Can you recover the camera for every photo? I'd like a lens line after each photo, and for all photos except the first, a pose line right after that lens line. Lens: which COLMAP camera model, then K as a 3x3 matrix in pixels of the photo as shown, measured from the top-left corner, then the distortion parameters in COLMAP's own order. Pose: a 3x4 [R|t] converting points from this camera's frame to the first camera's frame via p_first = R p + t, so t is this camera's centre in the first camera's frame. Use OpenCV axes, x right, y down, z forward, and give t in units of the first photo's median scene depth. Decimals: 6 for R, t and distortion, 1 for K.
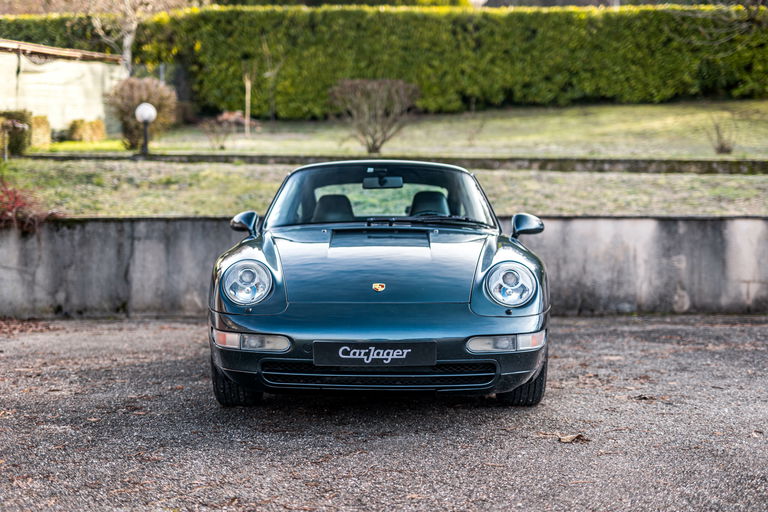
lens RADIAL K [[1084.6, 0, 384.0], [0, 1084.6, 256.0], [0, 0, 1]] dist [-0.012478, -0.004463]
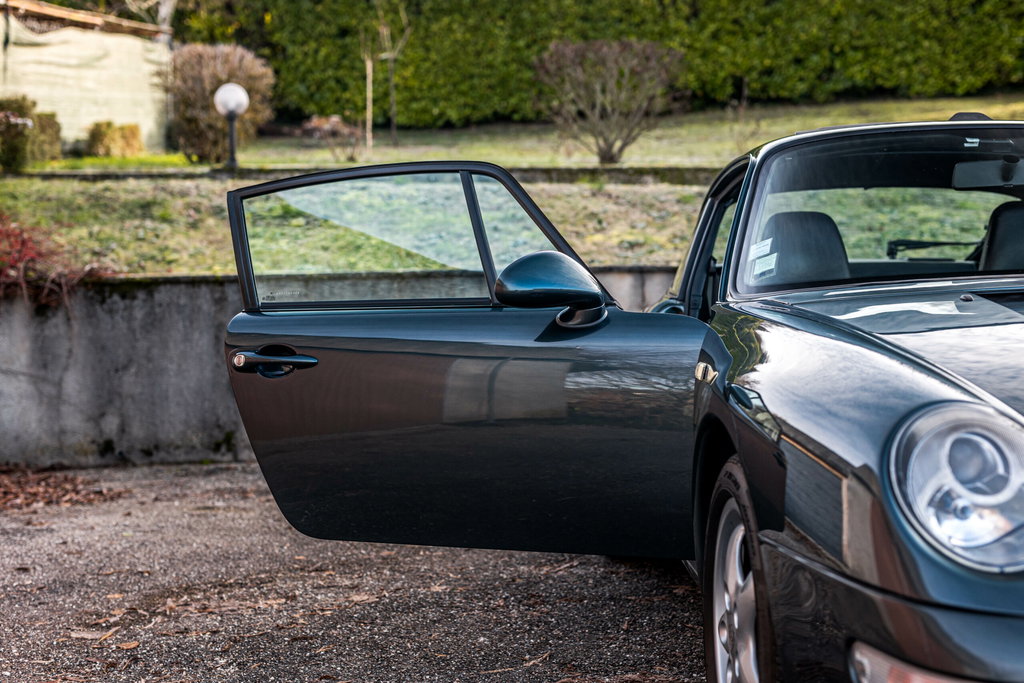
lens RADIAL K [[1446.1, 0, 512.0], [0, 1446.1, 341.5], [0, 0, 1]] dist [-0.012478, -0.004463]
pose [[0.999638, -0.015556, 0.021949, -0.087488], [0.015330, 0.999828, 0.010405, -0.006323], [-0.022107, -0.010065, 0.999705, 0.212358]]
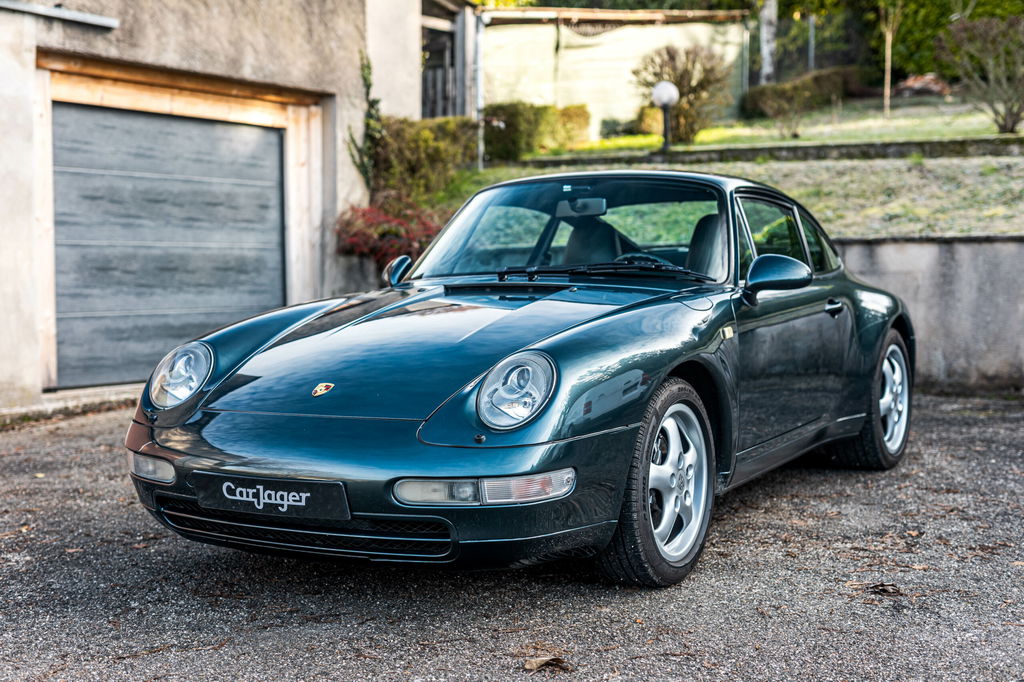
lens RADIAL K [[1465.4, 0, 512.0], [0, 1465.4, 341.0], [0, 0, 1]] dist [-0.003142, 0.021899]
pose [[0.869868, 0.013318, -0.493106, 0.173948], [0.009027, 0.999038, 0.042906, -0.011940], [0.493203, -0.041774, 0.868911, 0.102886]]
